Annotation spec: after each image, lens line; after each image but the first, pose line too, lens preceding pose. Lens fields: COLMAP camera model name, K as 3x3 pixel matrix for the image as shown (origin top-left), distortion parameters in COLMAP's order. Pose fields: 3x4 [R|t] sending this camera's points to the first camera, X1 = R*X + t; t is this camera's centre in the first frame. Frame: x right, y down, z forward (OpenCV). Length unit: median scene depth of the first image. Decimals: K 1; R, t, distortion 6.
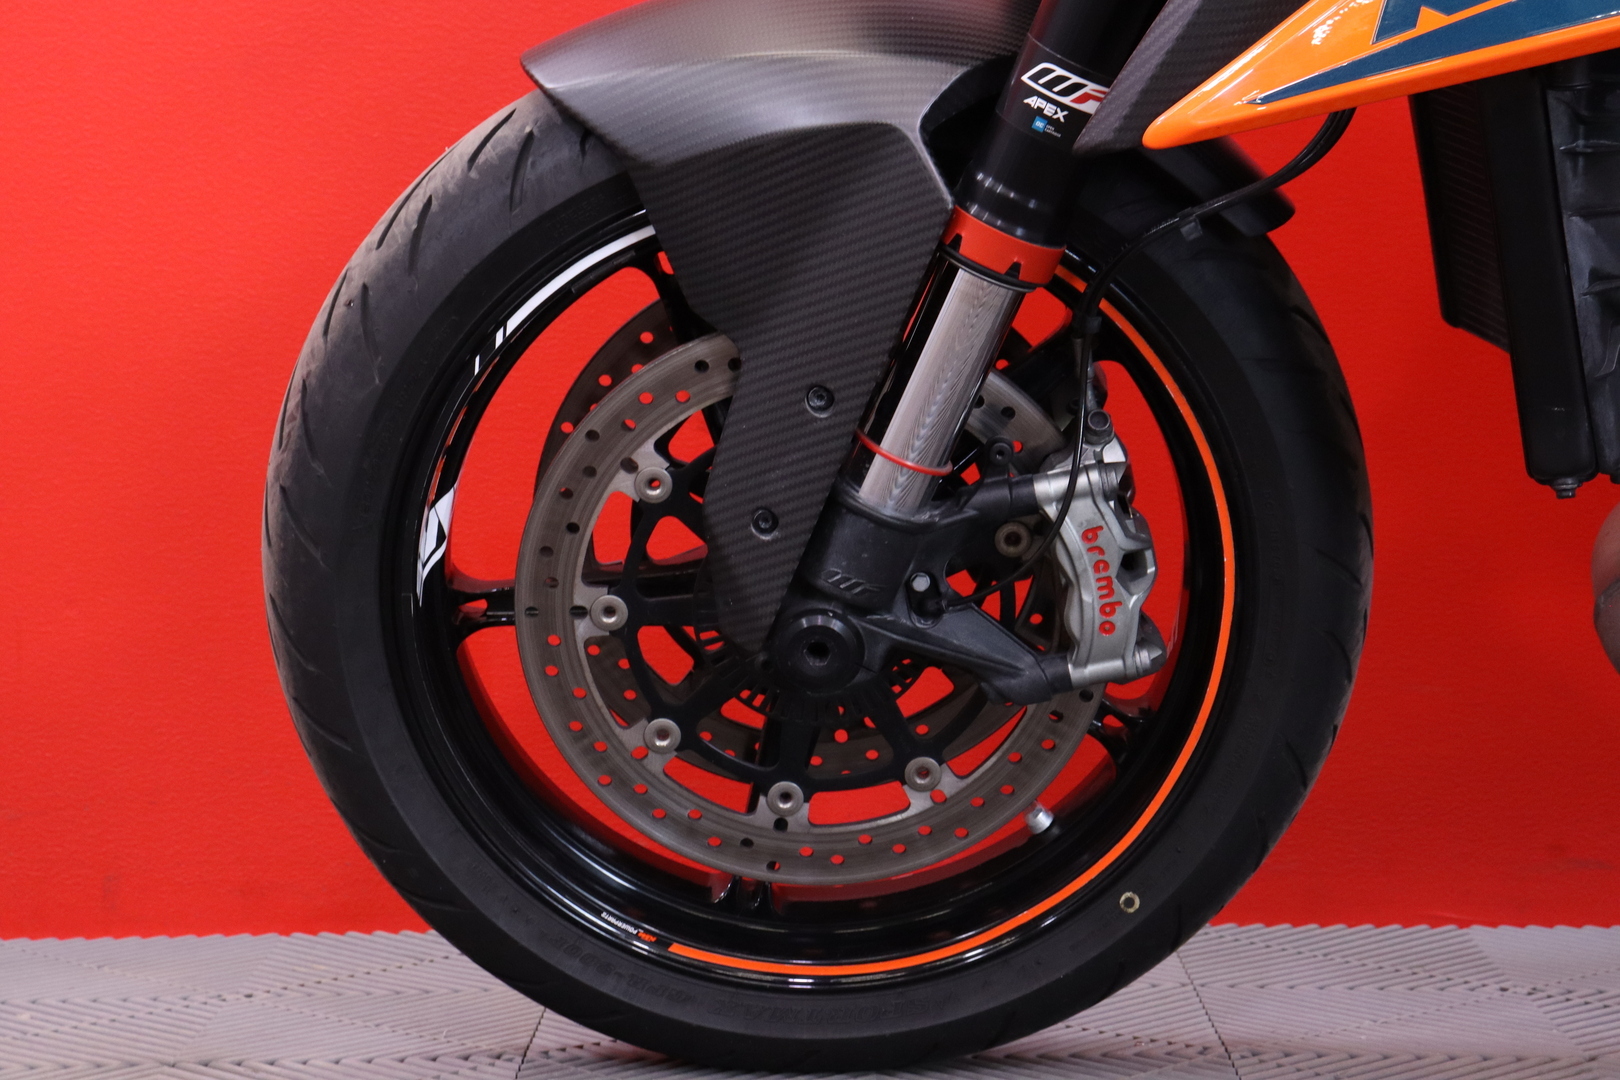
lens RADIAL K [[3578.5, 0, 814.3], [0, 3578.5, 553.0], [0, 0, 1]] dist [0.310269, 0.000000]
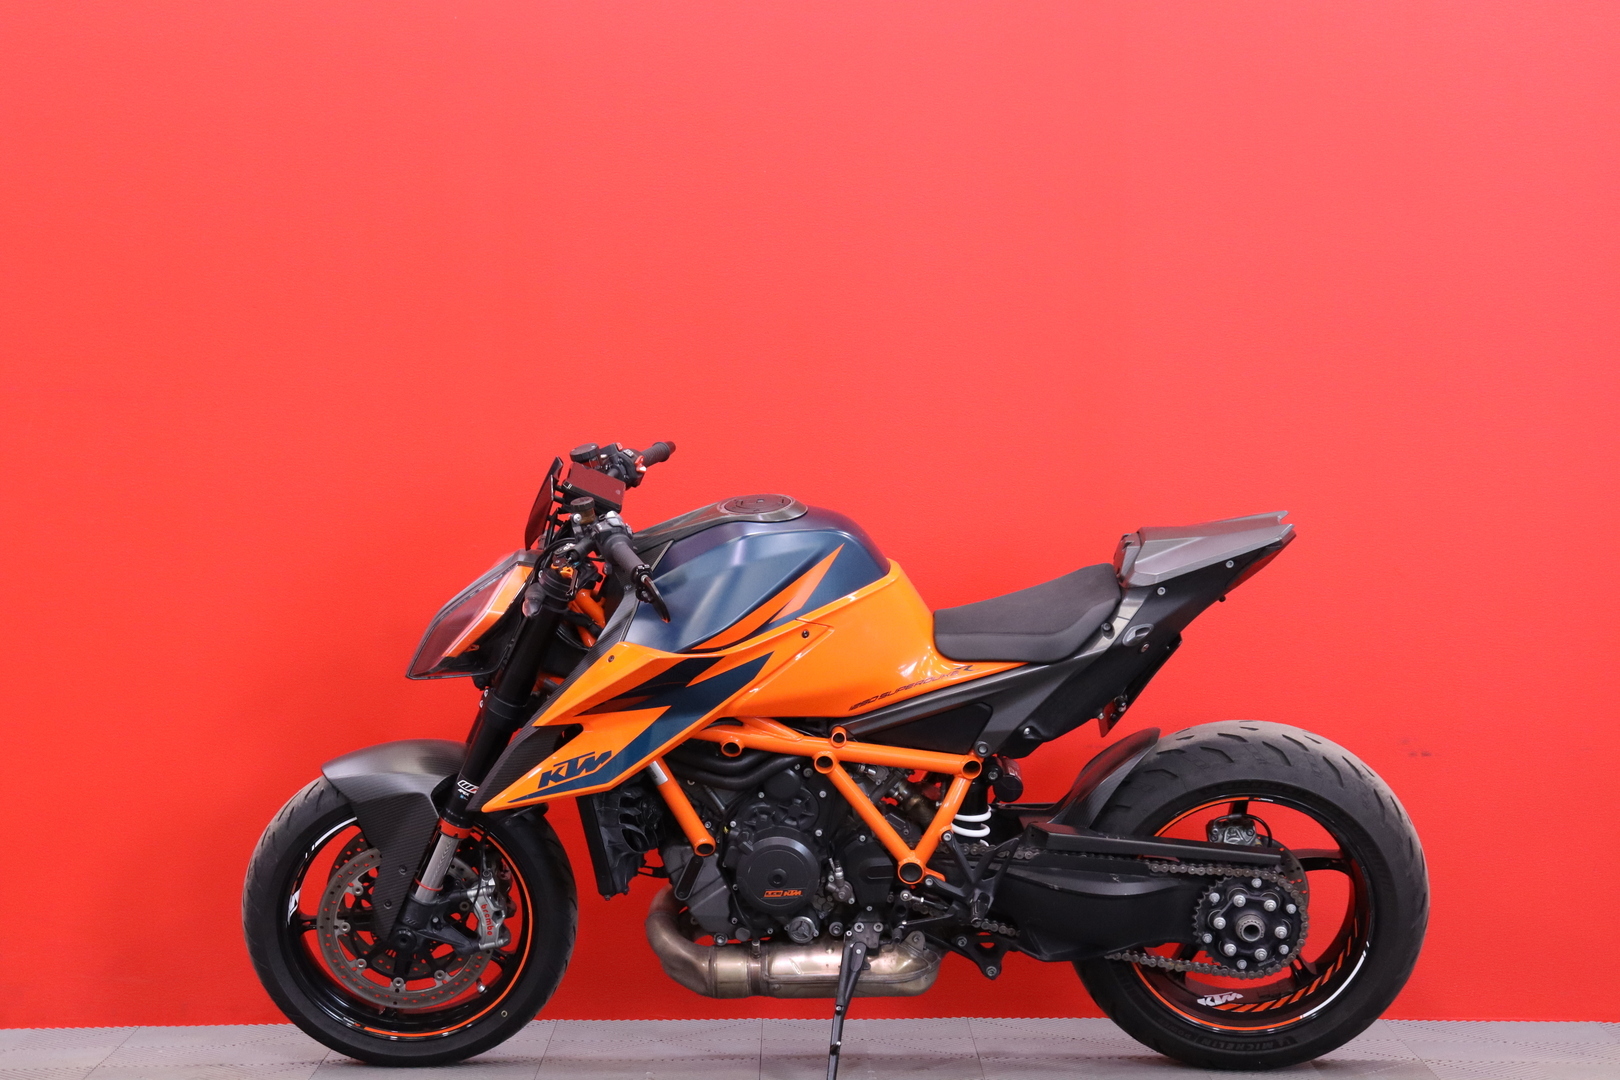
lens RADIAL K [[3440.0, 0, 809.5], [0, 3440.0, 535.6], [0, 0, 1]] dist [0.290042, 0.000000]
pose [[0.999881, 0.007729, 0.013386, 0.334726], [-0.007229, 0.999289, -0.036994, -0.235171], [-0.013662, 0.036893, 0.999226, -2.292341]]
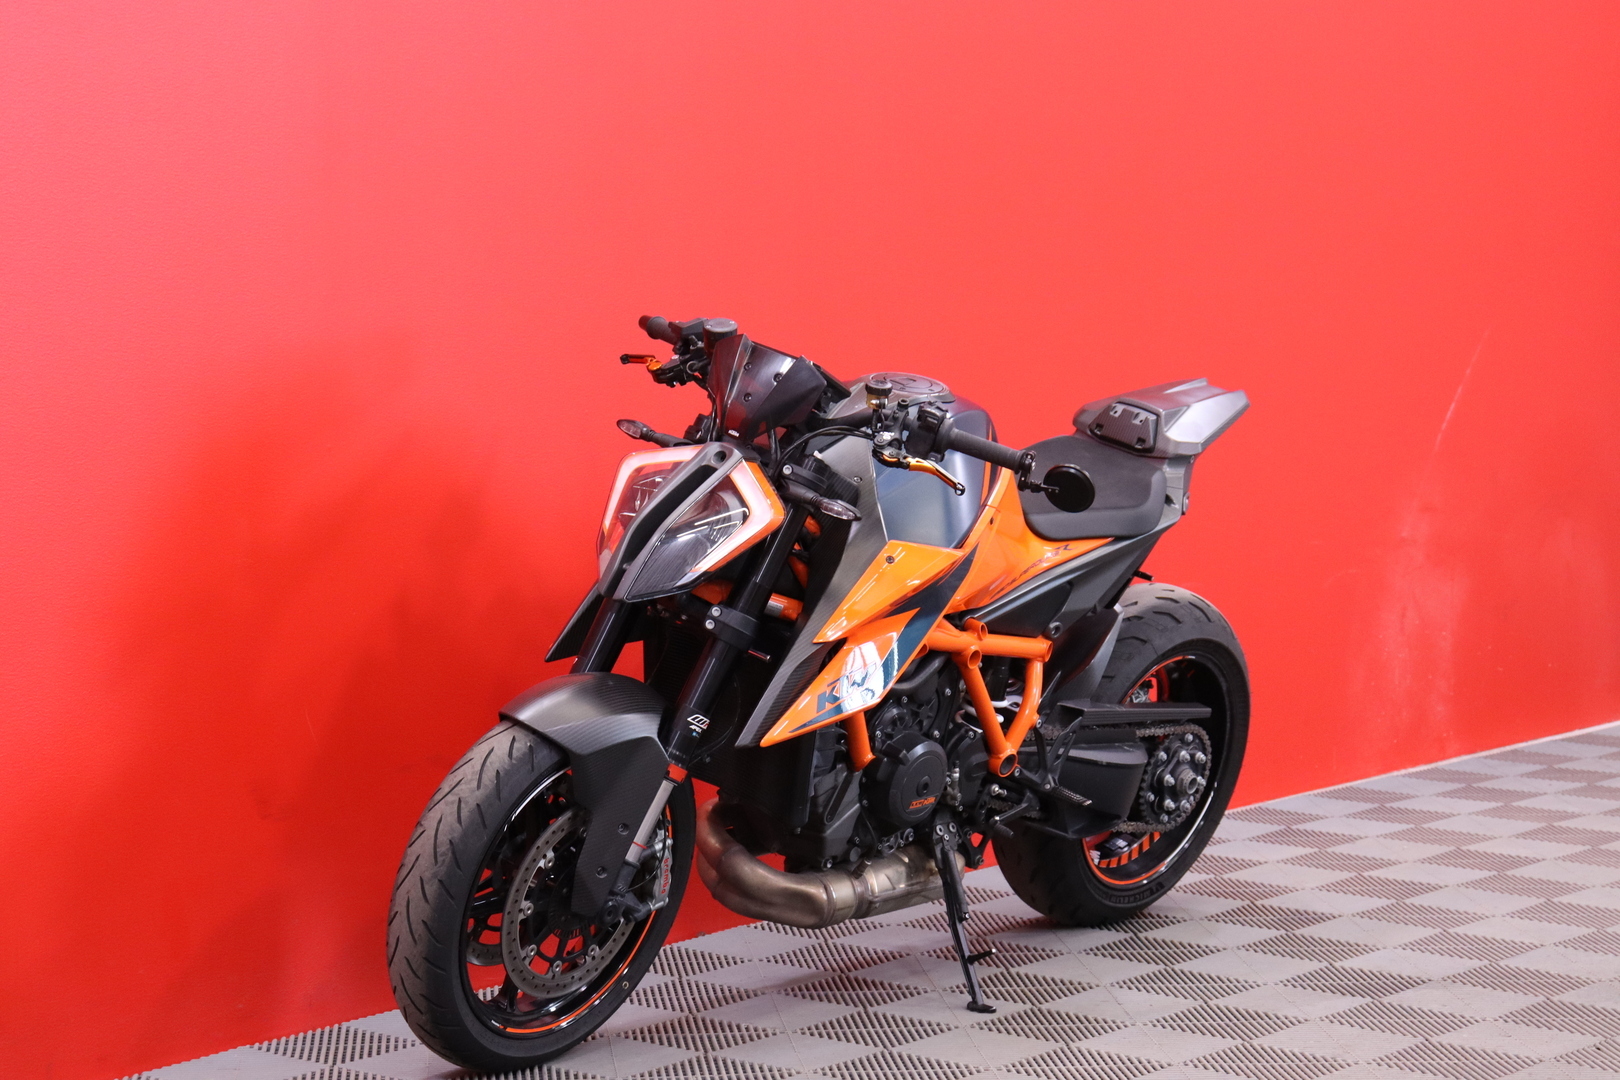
lens RADIAL K [[3368.2, 0, 810.2], [0, 3368.2, 556.0], [0, 0, 1]] dist [0.204417, 0.000000]
pose [[0.611343, -0.054740, 0.789471, -1.986183], [0.052648, 0.998208, 0.028444, -0.321440], [-0.789613, 0.024175, 0.613129, -0.792077]]
